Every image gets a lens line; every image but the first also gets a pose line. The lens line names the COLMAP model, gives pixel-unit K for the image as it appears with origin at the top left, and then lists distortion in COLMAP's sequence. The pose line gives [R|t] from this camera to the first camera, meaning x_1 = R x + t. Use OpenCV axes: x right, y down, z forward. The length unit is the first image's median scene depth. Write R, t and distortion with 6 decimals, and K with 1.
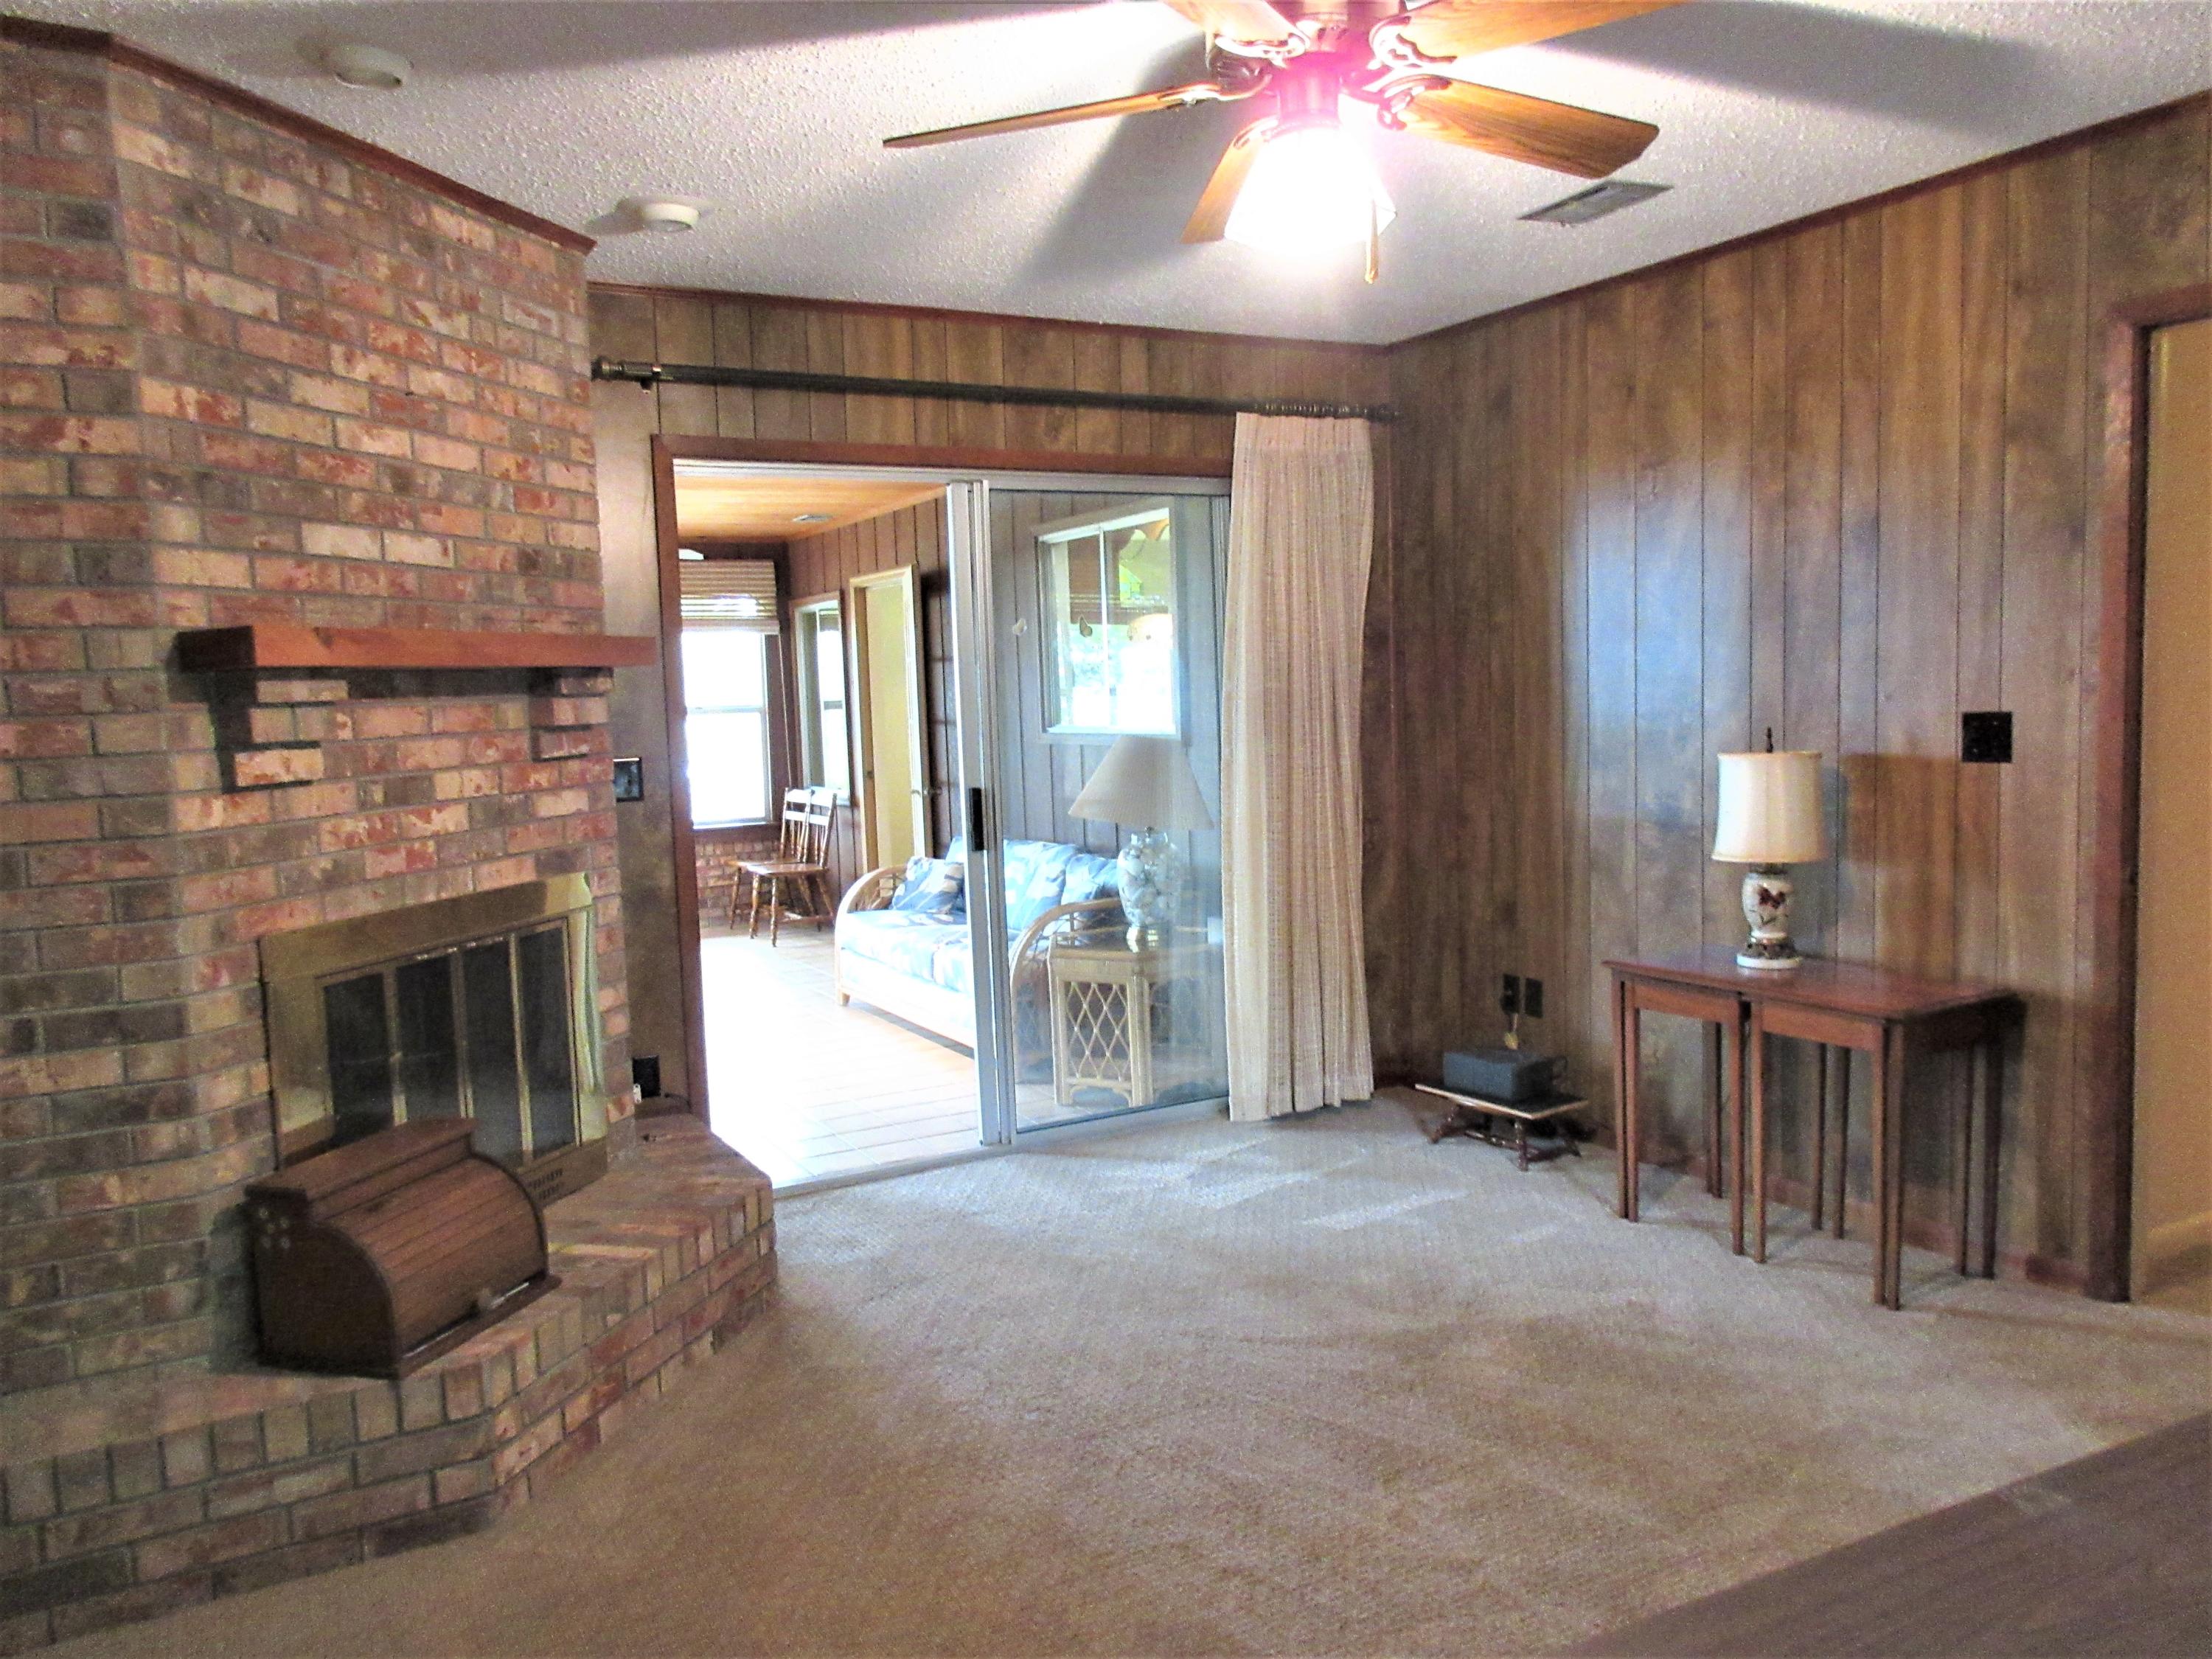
lens RADIAL K [[1648.5, 0, 1106.0], [0, 1648.5, 829.5], [0, 0, 1]] dist [0.004870, 0.007532]
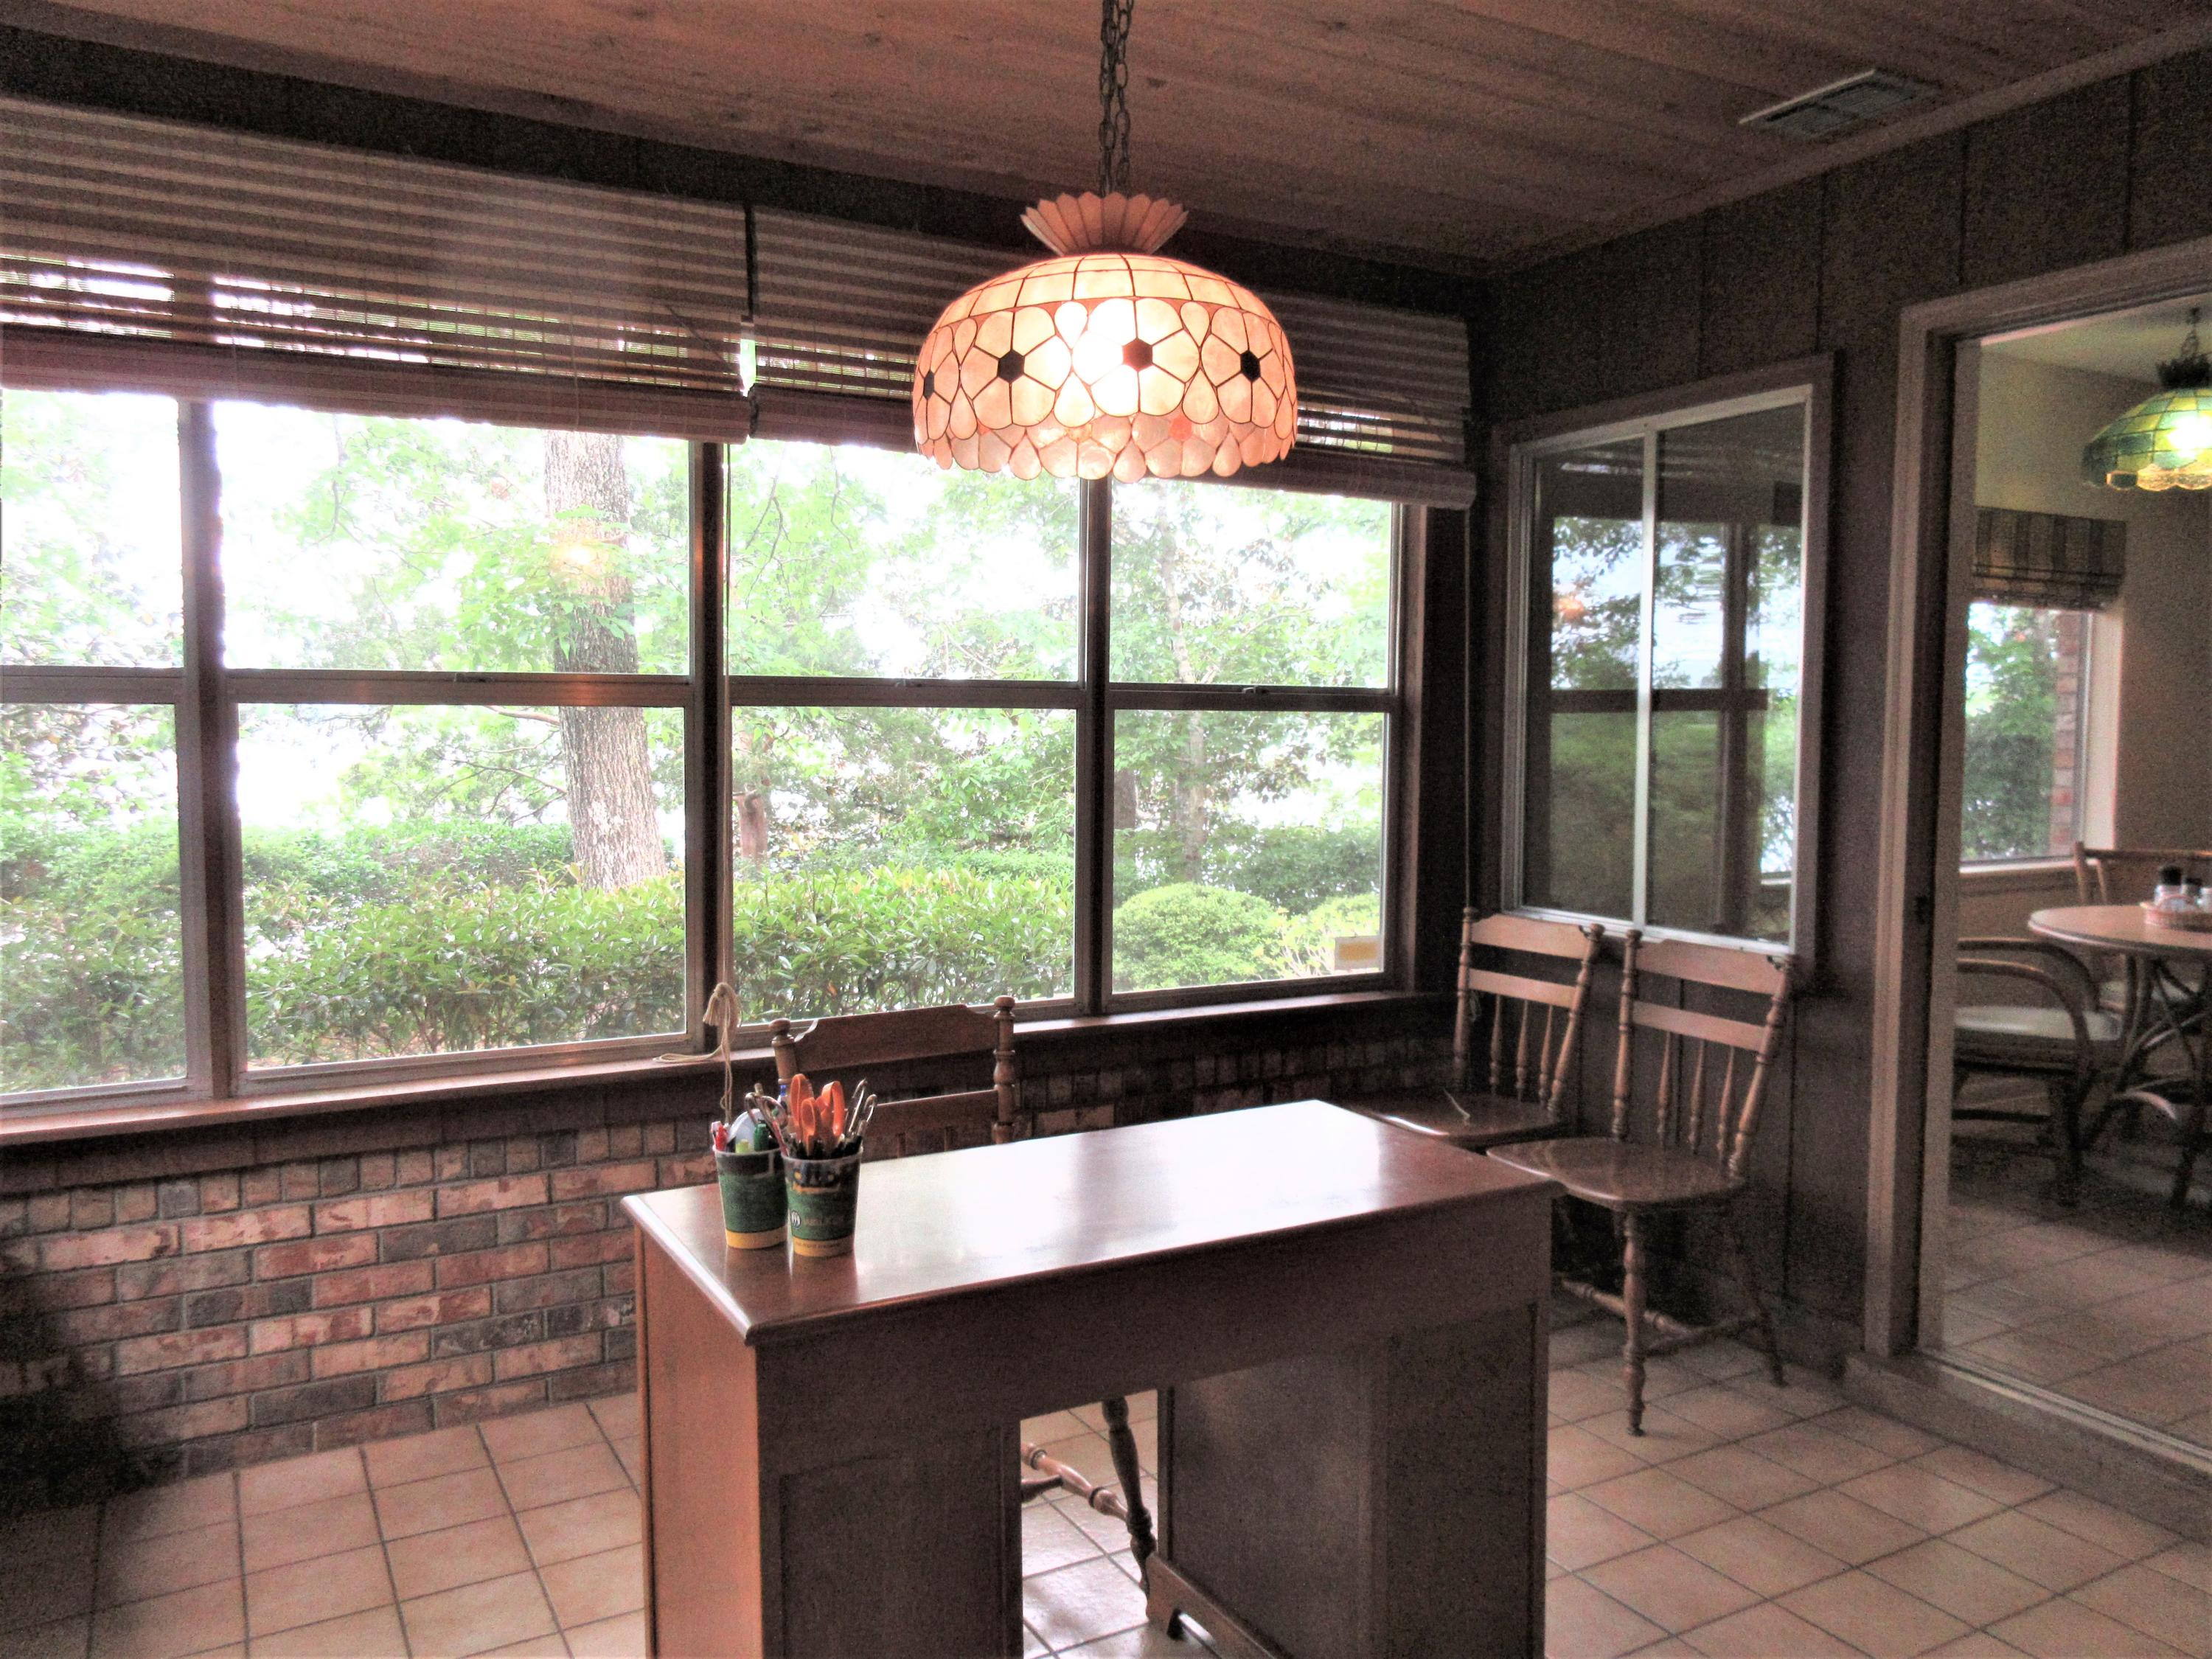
lens RADIAL K [[1648.5, 0, 1106.0], [0, 1648.5, 829.5], [0, 0, 1]] dist [0.004870, 0.007532]
pose [[0.999062, 0.038926, 0.018948, -0.288139], [-0.038598, 0.999104, -0.017348, -0.033706], [-0.019607, 0.016601, 0.999670, 0.617885]]
